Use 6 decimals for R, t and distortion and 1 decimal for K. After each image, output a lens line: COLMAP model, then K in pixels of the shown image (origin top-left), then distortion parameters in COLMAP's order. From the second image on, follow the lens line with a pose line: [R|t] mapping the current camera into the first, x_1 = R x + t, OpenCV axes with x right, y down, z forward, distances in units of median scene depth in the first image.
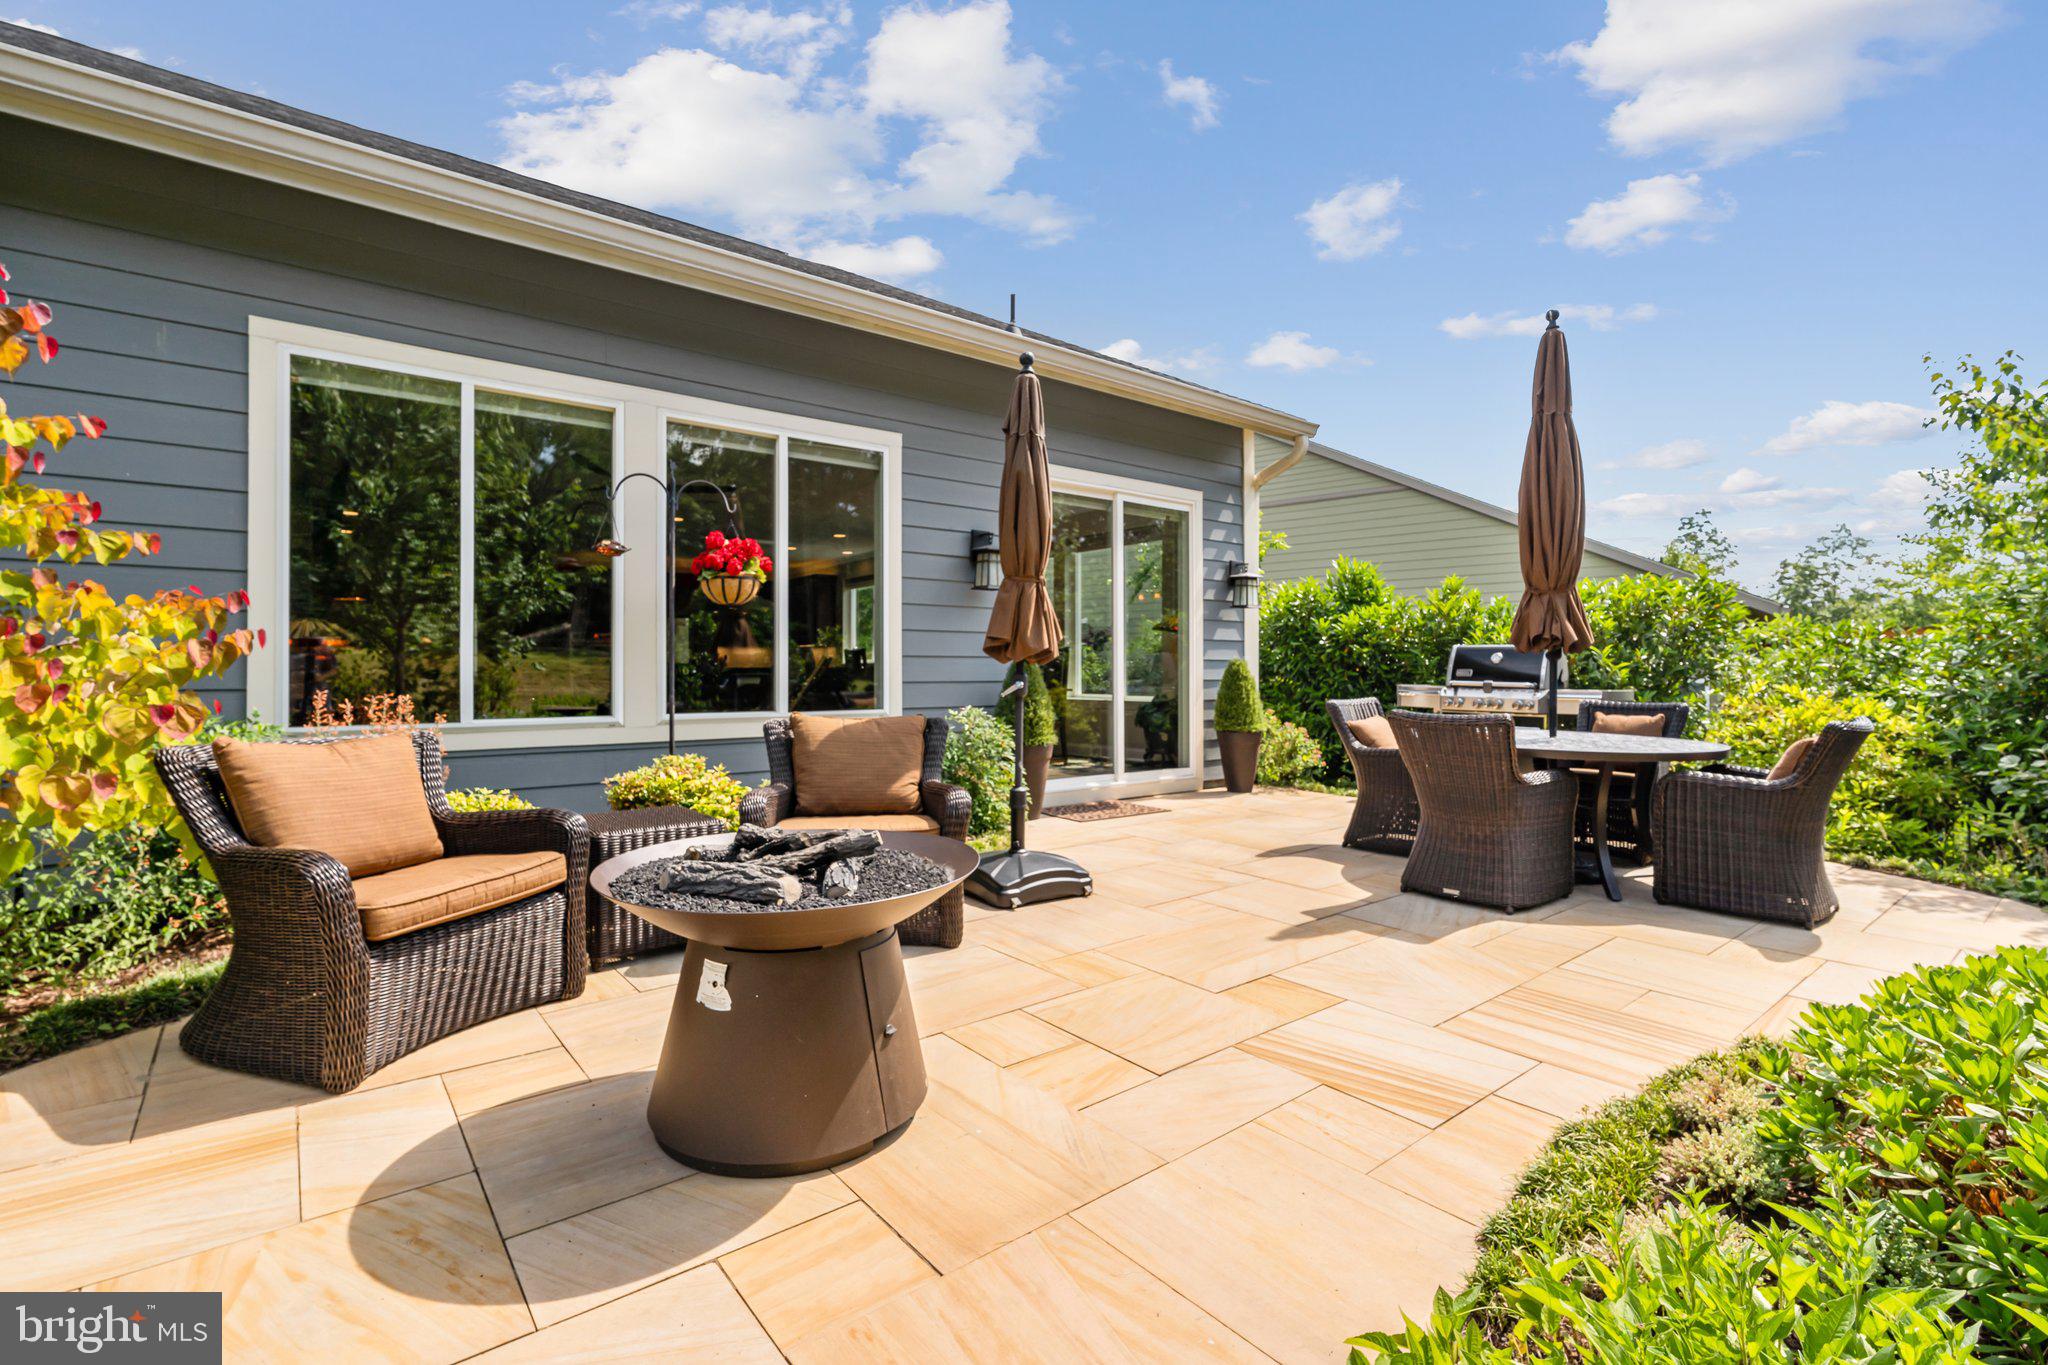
lens RADIAL K [[914.5, 0, 1030.4], [0, 914.5, 674.4], [0, 0, 1]] dist [-0.004946, -0.000111]
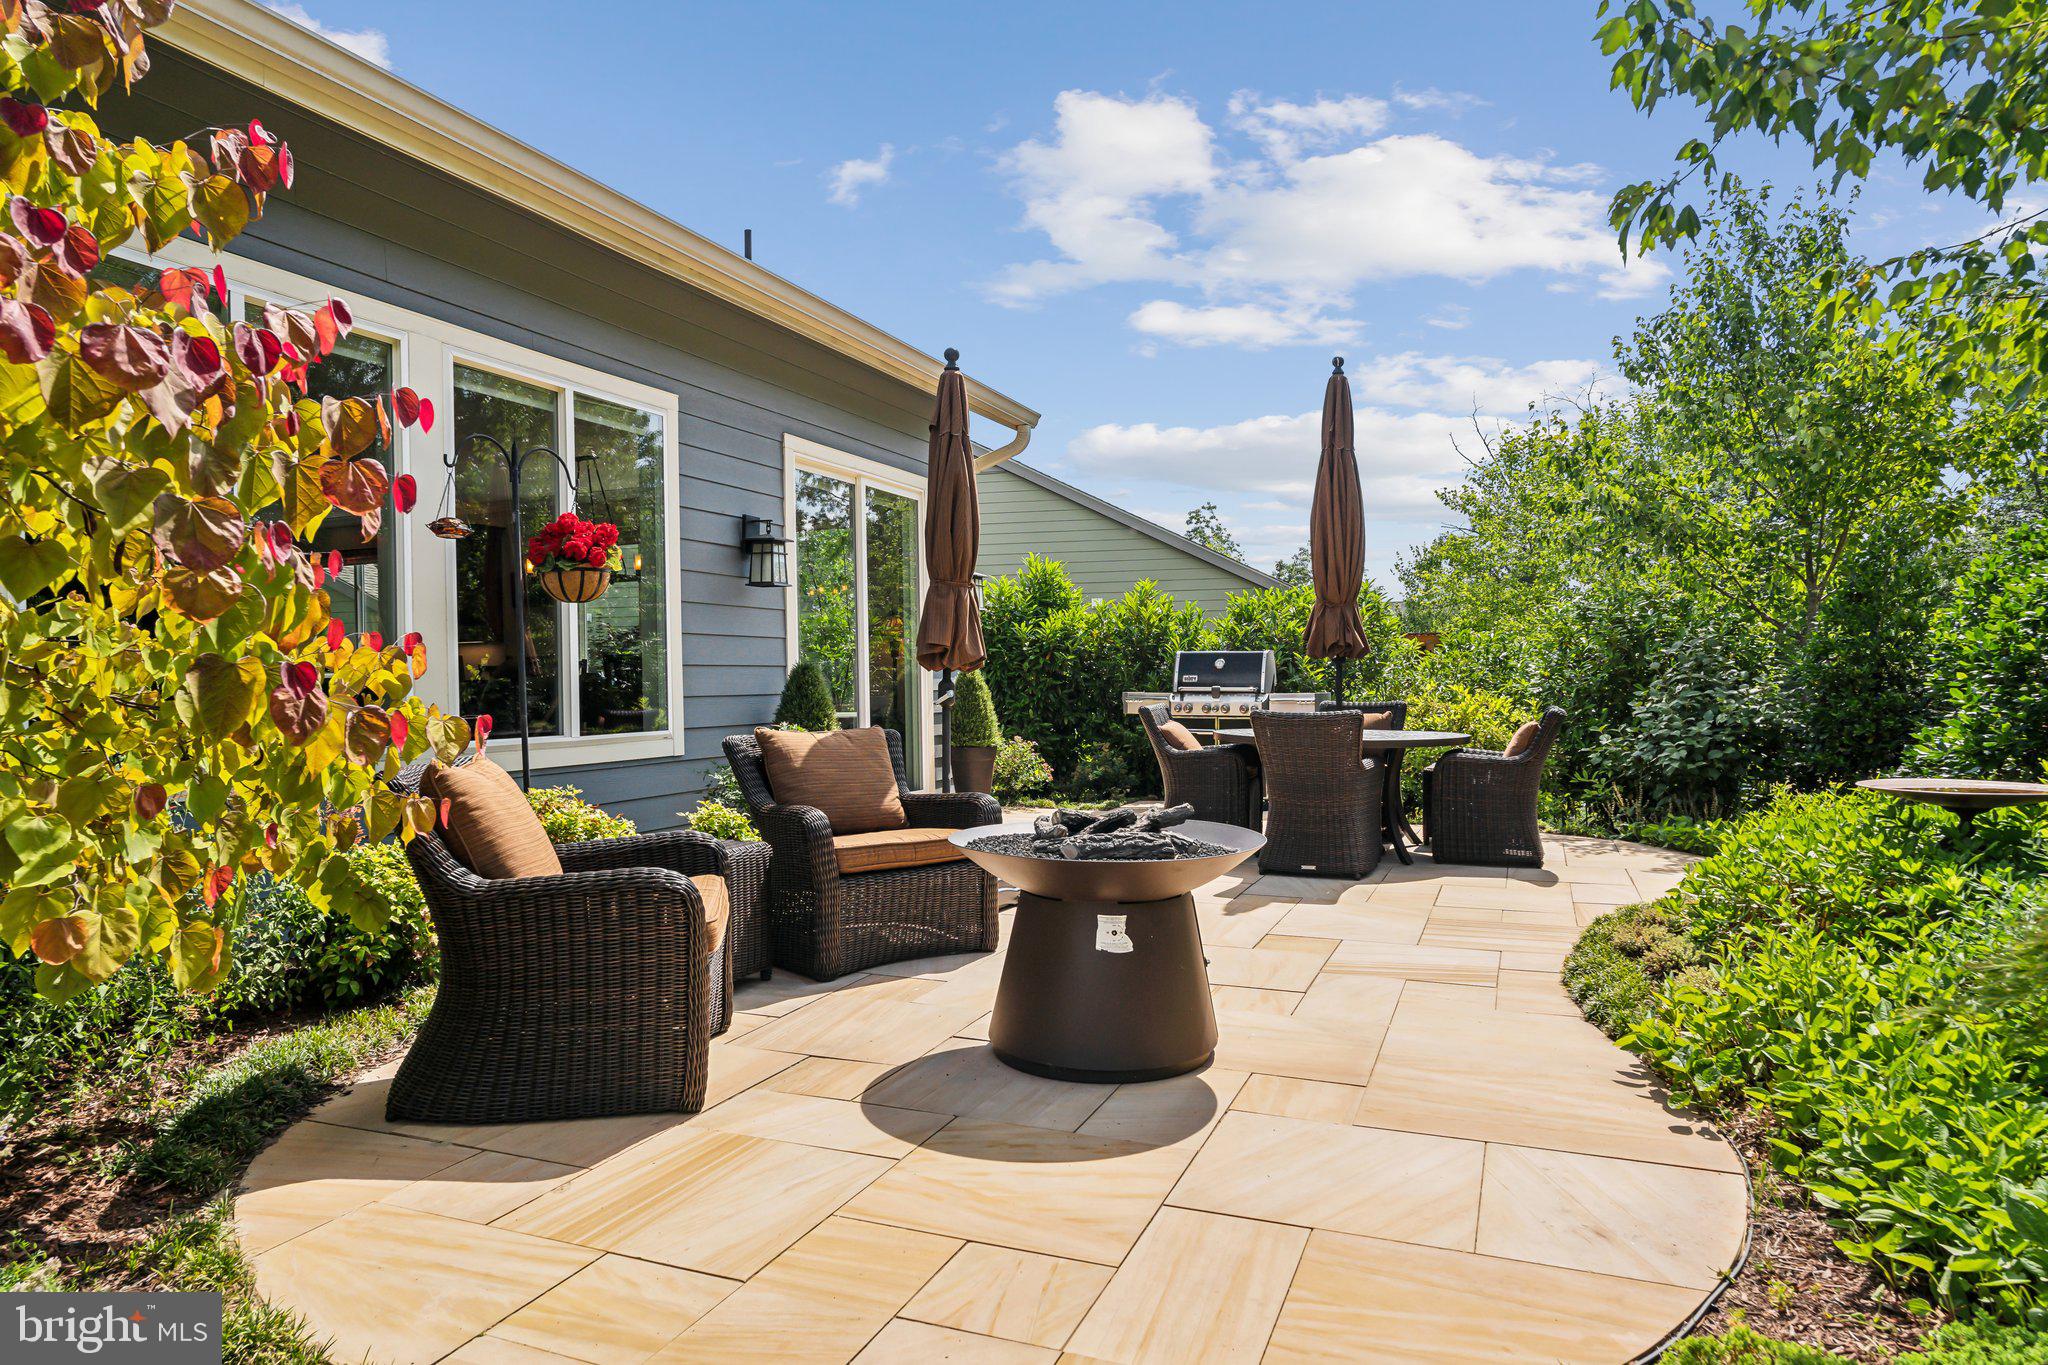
lens RADIAL K [[1238.7, 0, 1027.9], [0, 1238.7, 685.4], [0, 0, 1]] dist [-0.002389, -0.000364]
pose [[0.875278, -0.013464, 0.483433, -0.525590], [0.015247, 0.999884, 0.000243, 0.003680], [-0.483380, 0.007158, 0.875382, -0.164491]]
